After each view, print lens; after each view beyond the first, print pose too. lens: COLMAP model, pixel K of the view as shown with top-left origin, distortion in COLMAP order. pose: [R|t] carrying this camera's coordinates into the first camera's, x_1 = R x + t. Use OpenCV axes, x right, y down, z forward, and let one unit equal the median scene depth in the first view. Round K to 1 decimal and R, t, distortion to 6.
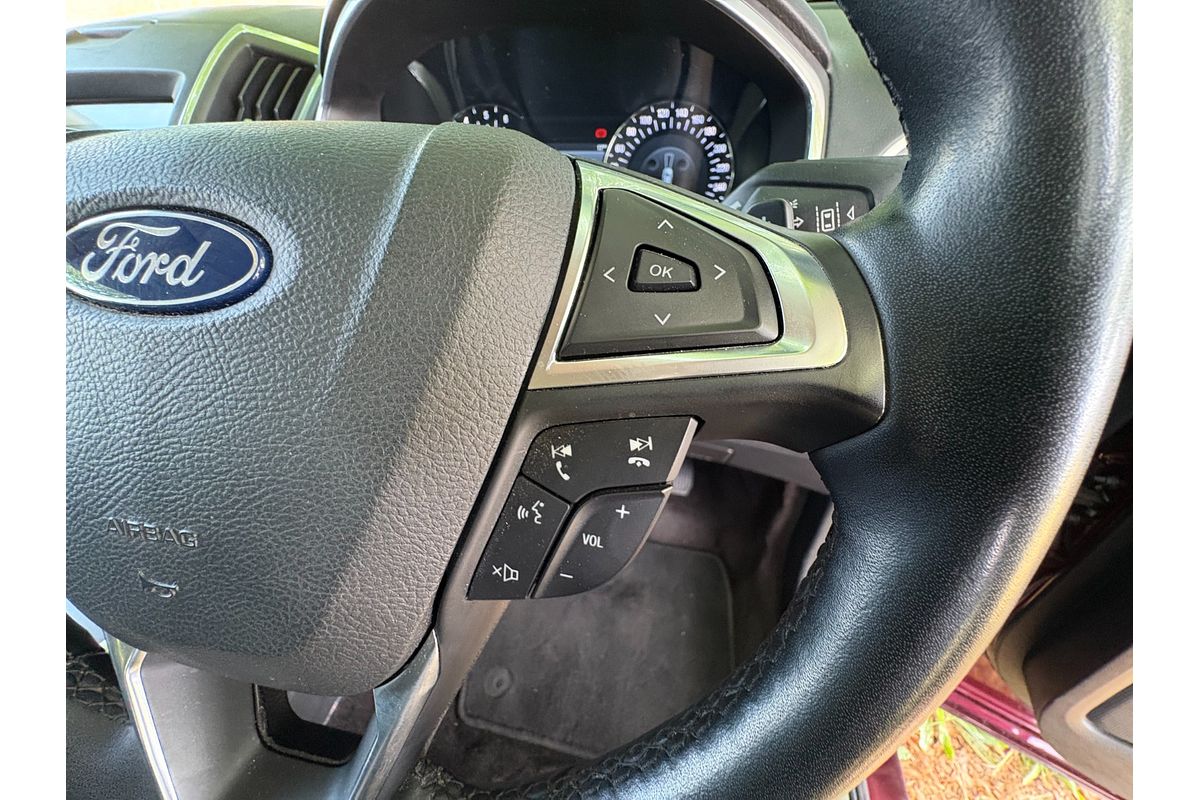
lens RADIAL K [[432.6, 0, 600.0], [0, 432.6, 400.0], [0, 0, 1]] dist [0.002128, 0.000070]
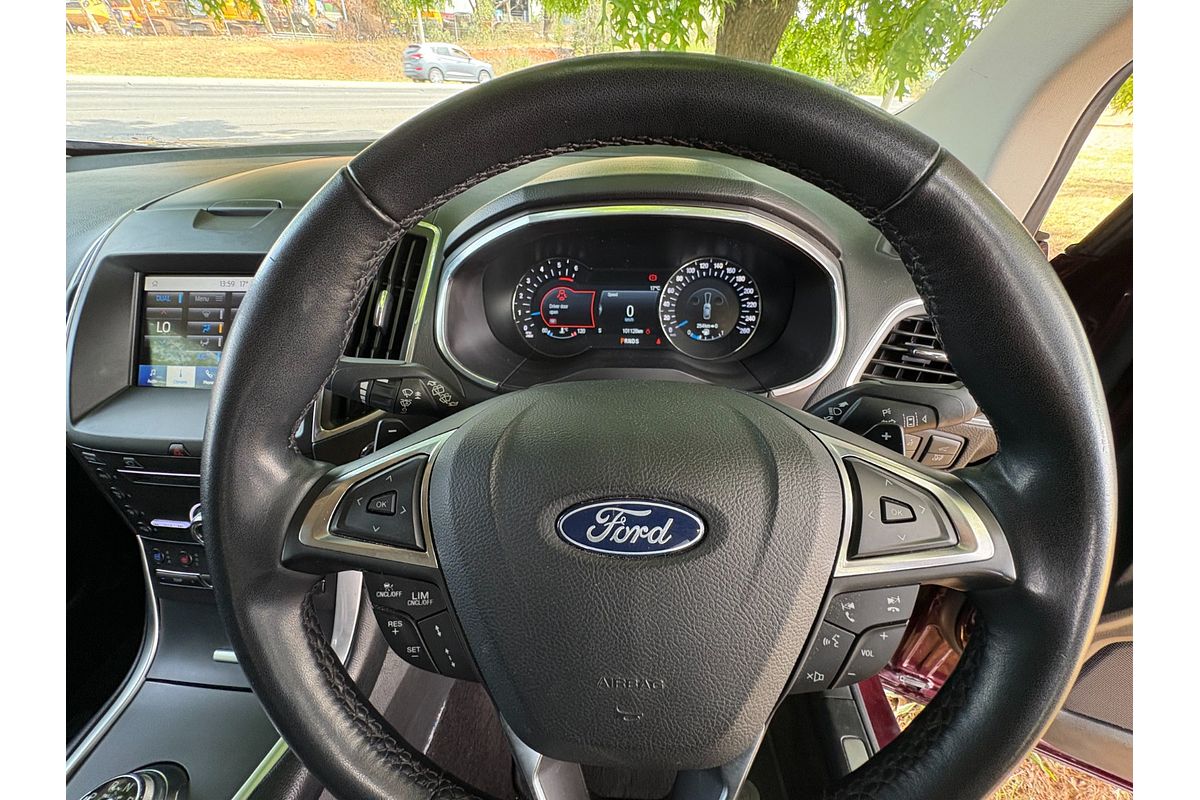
lens RADIAL K [[432.6, 0, 600.0], [0, 432.6, 400.0], [0, 0, 1]] dist [0.002128, 0.000070]
pose [[0.989669, -0.070194, 0.125010, -1.329950], [0.079745, 0.994131, -0.073110, -0.720743], [-0.119144, 0.082324, 0.989458, -0.804380]]
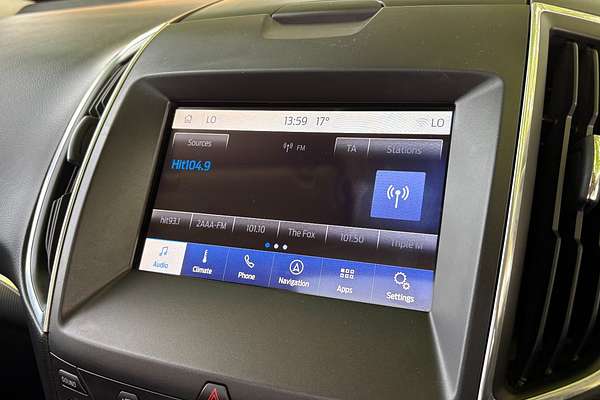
lens RADIAL K [[548.2, 0, 300.0], [0, 548.2, 200.0], [0, 0, 1]] dist [0.003425, 0.012649]
pose [[0.983157, 0.008839, -0.182547, -3.708732], [-0.058854, 0.960935, -0.270445, -1.082191], [0.173025, 0.276634, 0.945270, 0.743172]]
